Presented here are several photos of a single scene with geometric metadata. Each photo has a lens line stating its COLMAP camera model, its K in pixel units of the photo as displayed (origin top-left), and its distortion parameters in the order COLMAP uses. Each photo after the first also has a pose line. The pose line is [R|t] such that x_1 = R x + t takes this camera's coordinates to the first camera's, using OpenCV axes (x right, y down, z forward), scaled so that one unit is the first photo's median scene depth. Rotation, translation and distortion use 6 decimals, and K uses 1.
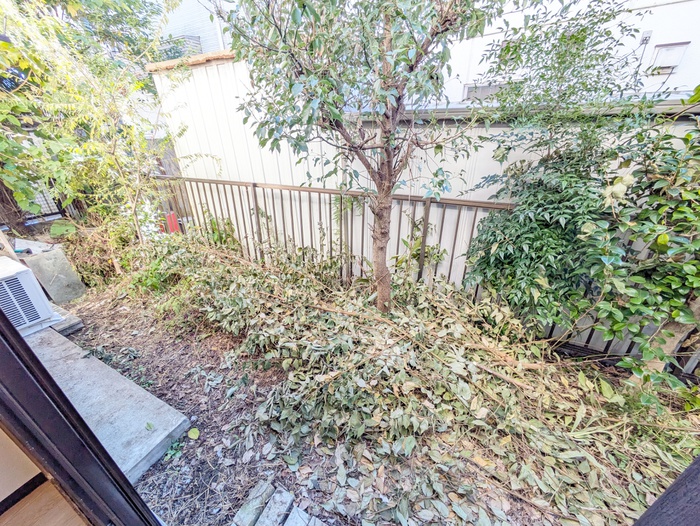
lens RADIAL K [[277.1, 0, 350.0], [0, 277.1, 263.0], [0, 0, 1]] dist [-0.000093, 0.000637]
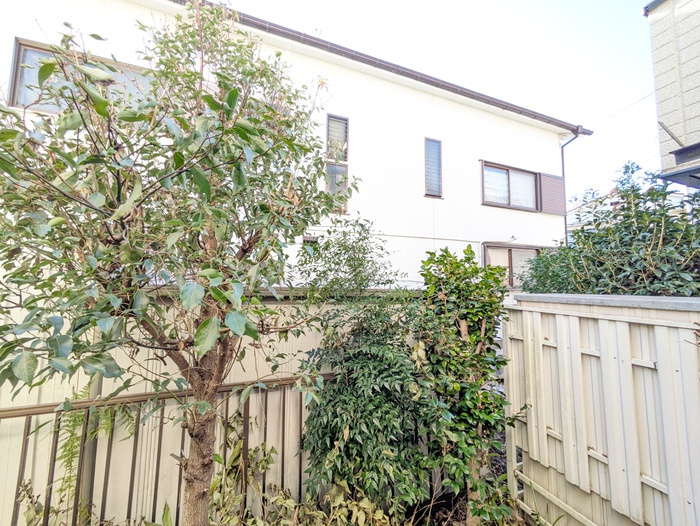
lens RADIAL K [[277.1, 0, 350.0], [0, 277.1, 263.0], [0, 0, 1]] dist [-0.000093, 0.000637]
pose [[0.660885, 0.094777, 0.744479, -0.176345], [0.306178, 0.871635, -0.382764, -0.166892], [-0.685191, 0.480905, 0.547032, 0.217988]]
